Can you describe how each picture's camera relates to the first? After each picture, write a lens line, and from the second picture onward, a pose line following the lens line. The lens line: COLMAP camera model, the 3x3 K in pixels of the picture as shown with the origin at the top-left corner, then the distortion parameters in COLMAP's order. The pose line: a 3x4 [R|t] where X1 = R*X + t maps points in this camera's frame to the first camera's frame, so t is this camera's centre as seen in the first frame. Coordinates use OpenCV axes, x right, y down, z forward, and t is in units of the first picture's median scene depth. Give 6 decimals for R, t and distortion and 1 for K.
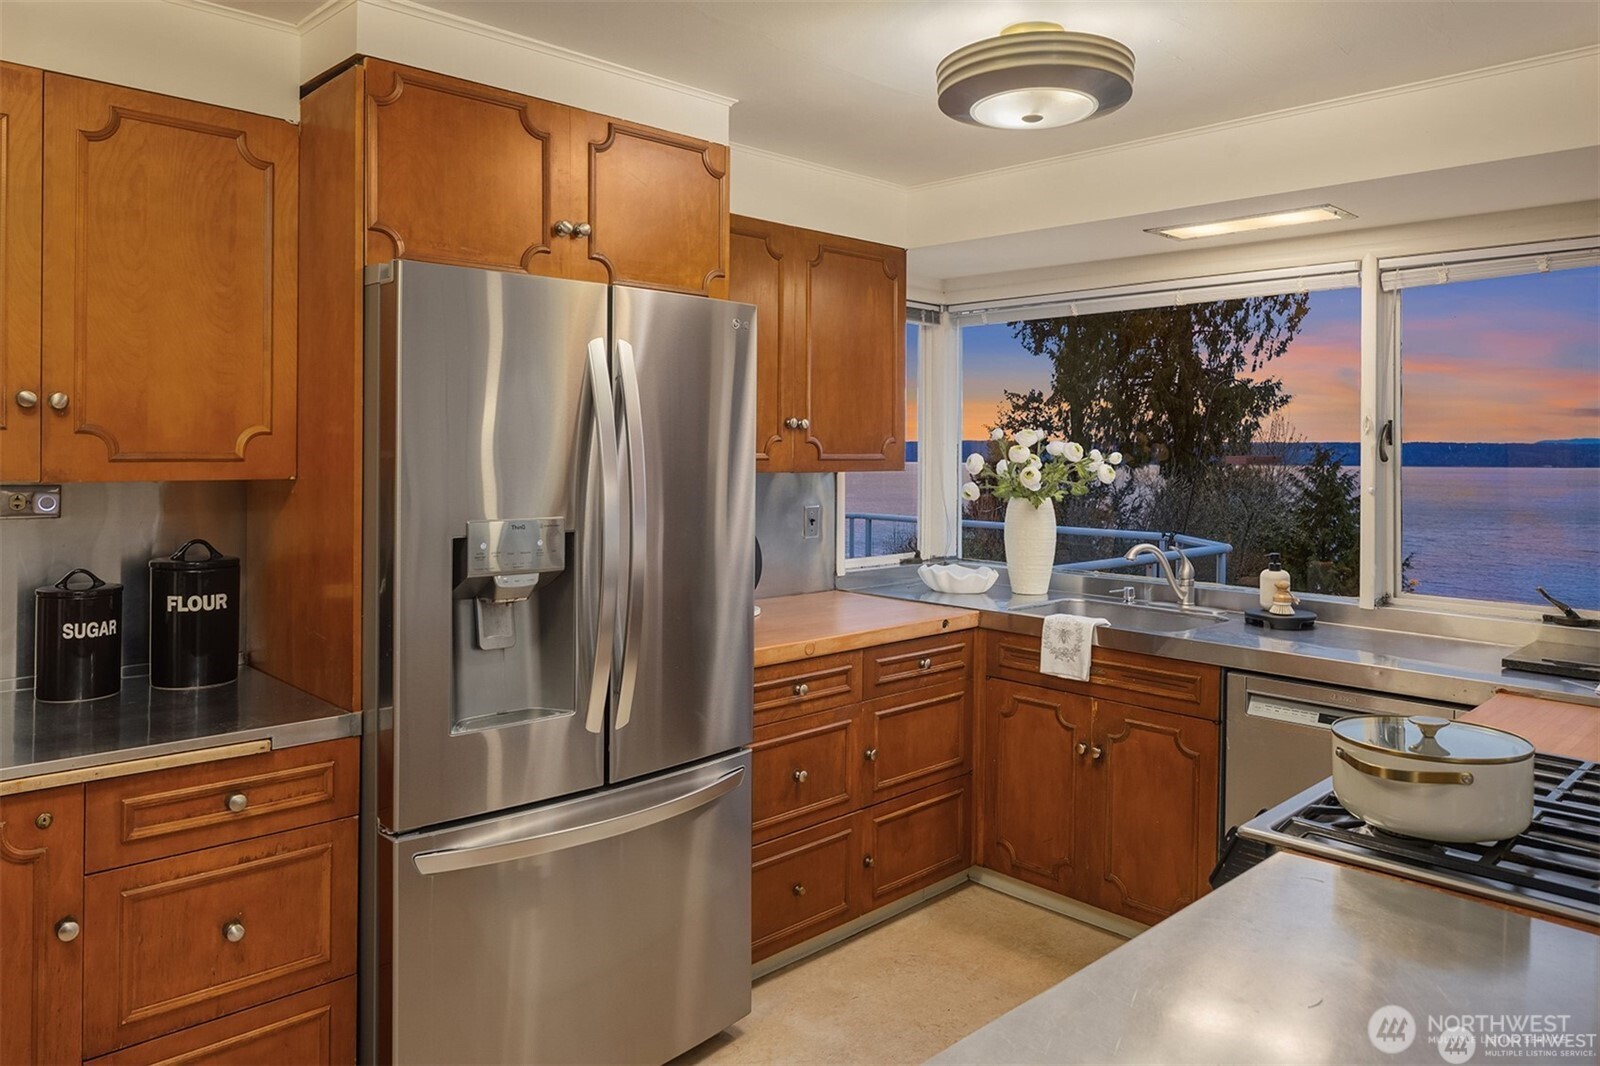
lens RADIAL K [[1079.3, 0, 795.2], [0, 1079.3, 437.4], [0, 0, 1]] dist [-0.009555, 0.001351]
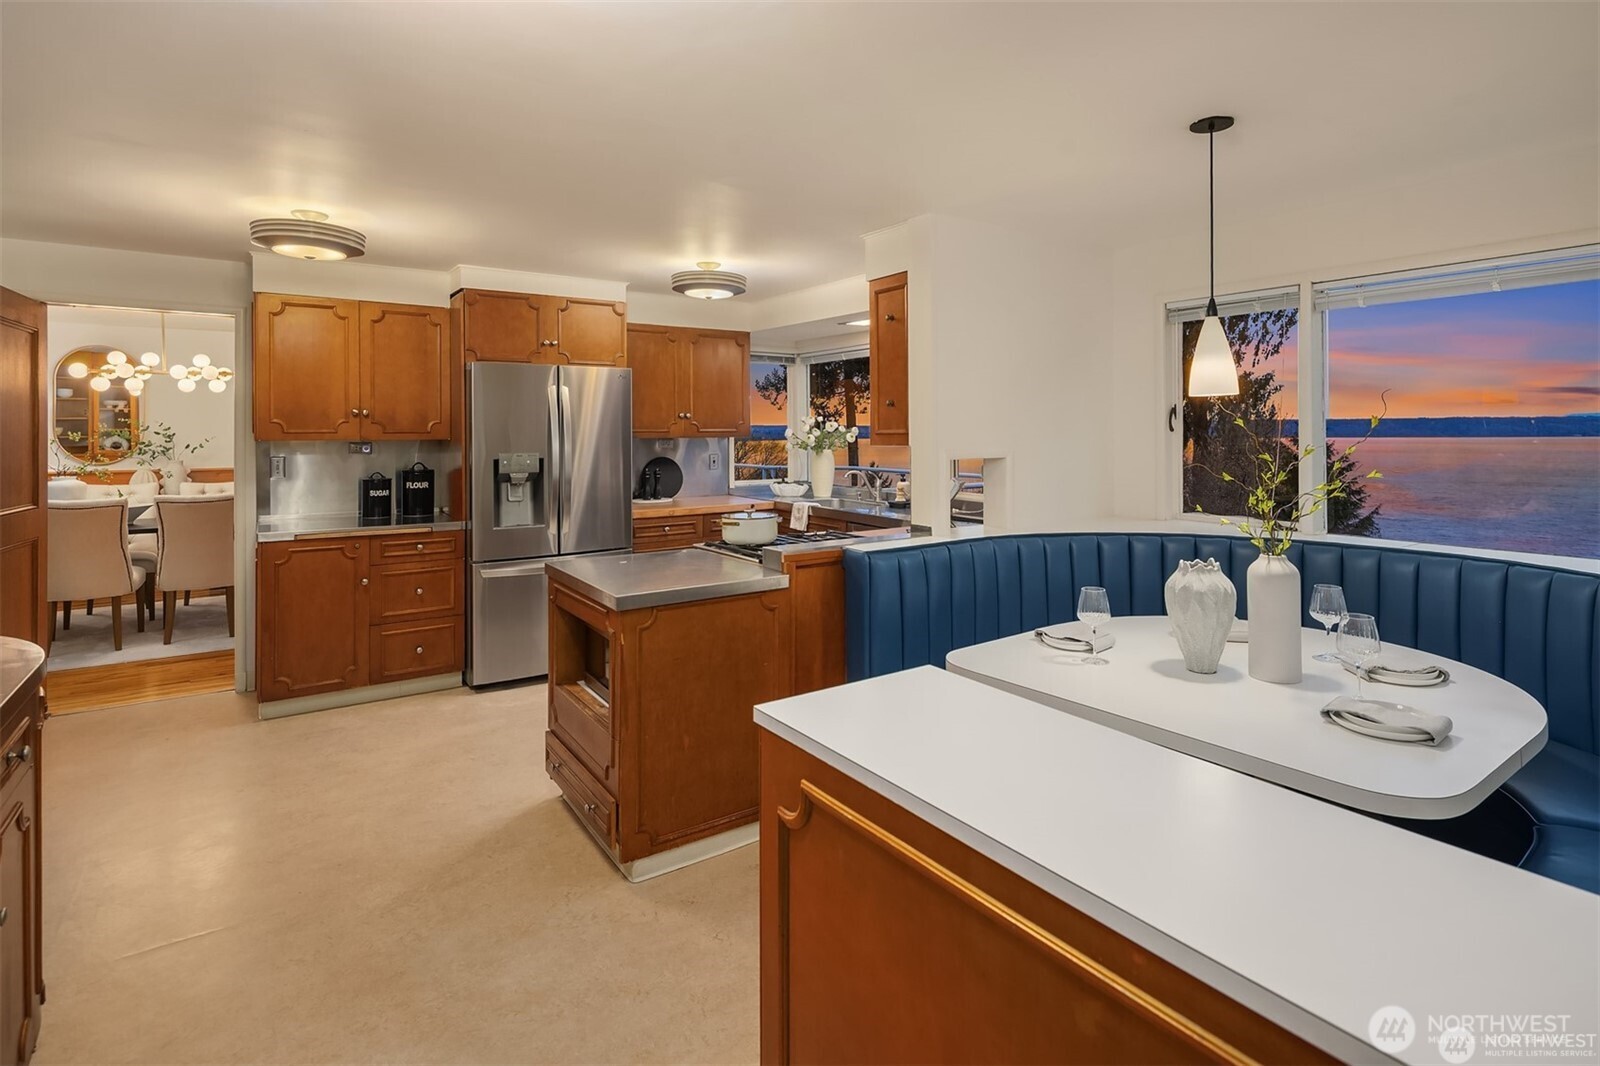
lens RADIAL K [[781.4, 0, 810.7], [0, 781.4, 421.5], [0, 0, 1]] dist [-0.001397, -0.000119]
pose [[0.987323, -0.011968, -0.158270, 0.714044], [0.011907, 0.999928, -0.001334, 0.006154], [0.158274, -0.000568, 0.987395, -0.765829]]
